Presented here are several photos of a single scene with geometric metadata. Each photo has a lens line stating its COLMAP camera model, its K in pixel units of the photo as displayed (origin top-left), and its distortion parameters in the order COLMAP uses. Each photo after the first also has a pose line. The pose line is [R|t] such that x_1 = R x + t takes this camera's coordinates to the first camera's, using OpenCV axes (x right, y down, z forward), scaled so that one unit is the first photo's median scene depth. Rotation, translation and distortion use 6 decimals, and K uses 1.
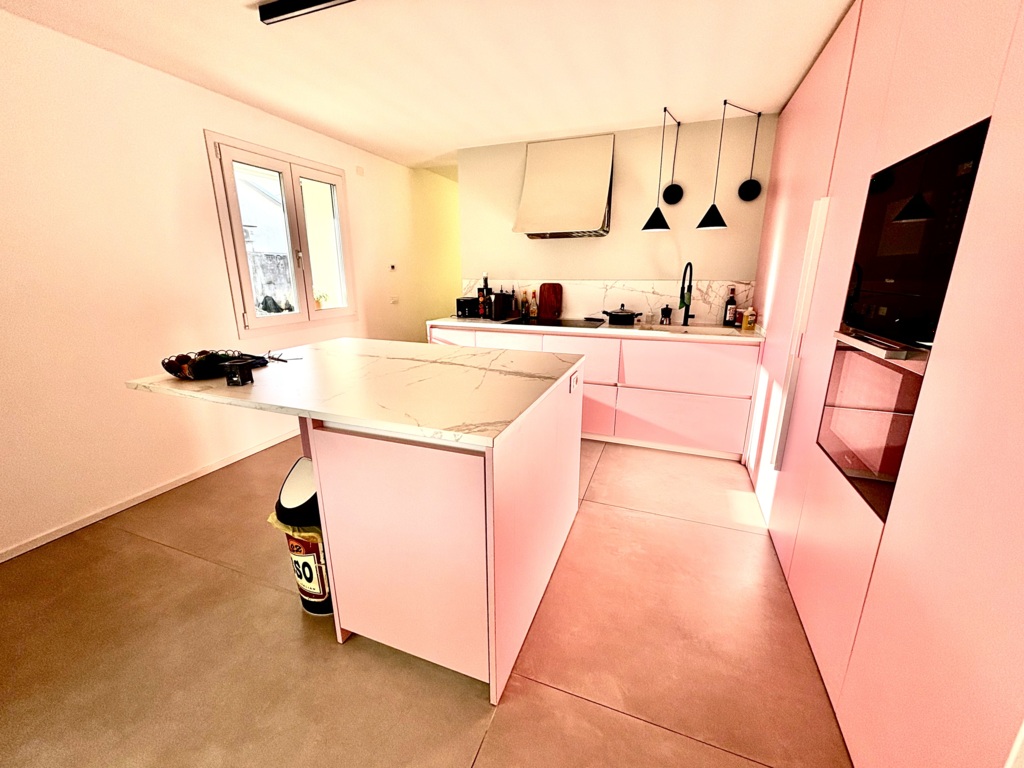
lens RADIAL K [[413.0, 0, 510.0], [0, 413.0, 381.5], [0, 0, 1]] dist [0.021408, -0.000352]
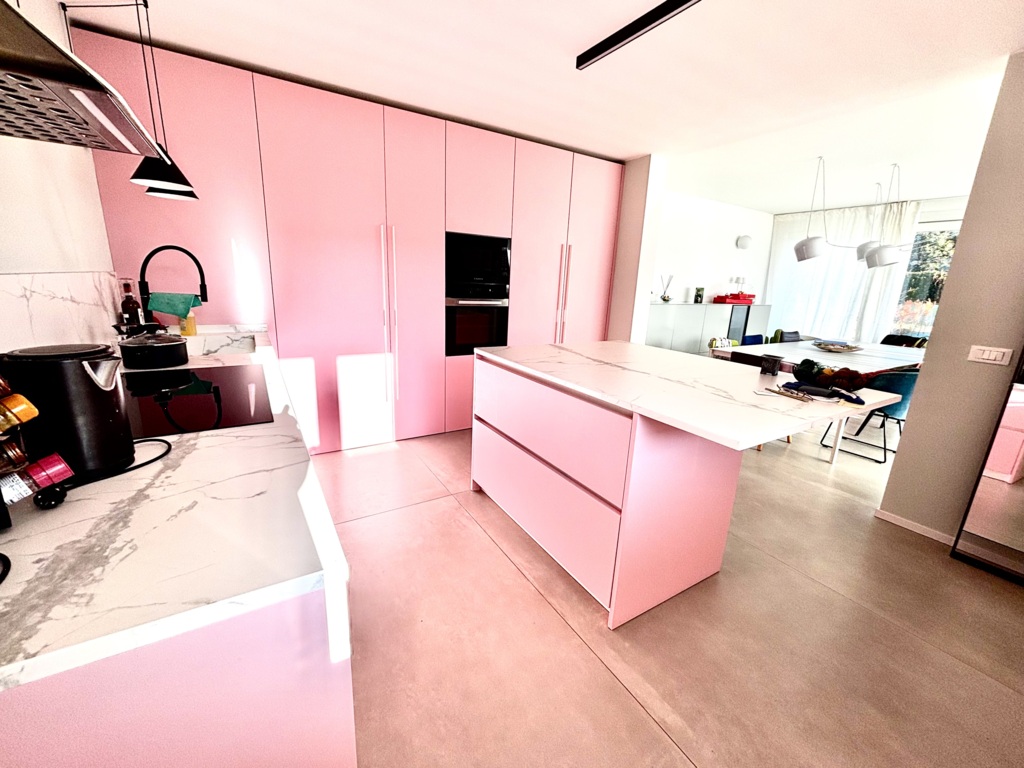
lens RADIAL K [[412.1, 0, 510.9], [0, 412.1, 377.9], [0, 0, 1]] dist [-0.001623, -0.000207]
pose [[-0.796531, -0.175864, 0.578455, -0.355157], [0.111405, 0.897685, 0.426322, -0.288813], [-0.594245, 0.404022, -0.695442, 1.109197]]
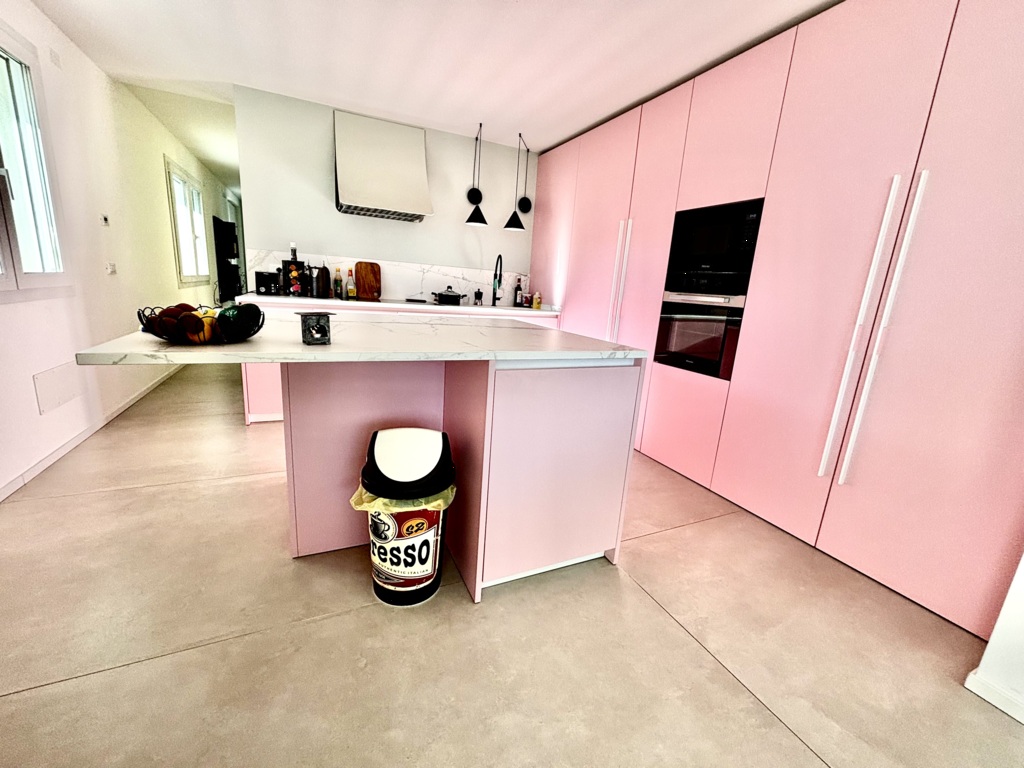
lens RADIAL K [[413.4, 0, 509.8], [0, 413.4, 382.9], [0, 0, 1]] dist [-0.002937, -0.000241]
pose [[0.686814, -0.114813, 0.717708, -0.449446], [0.117974, 0.991960, 0.045790, 0.041167], [-0.717195, 0.053221, 0.694837, 0.118902]]
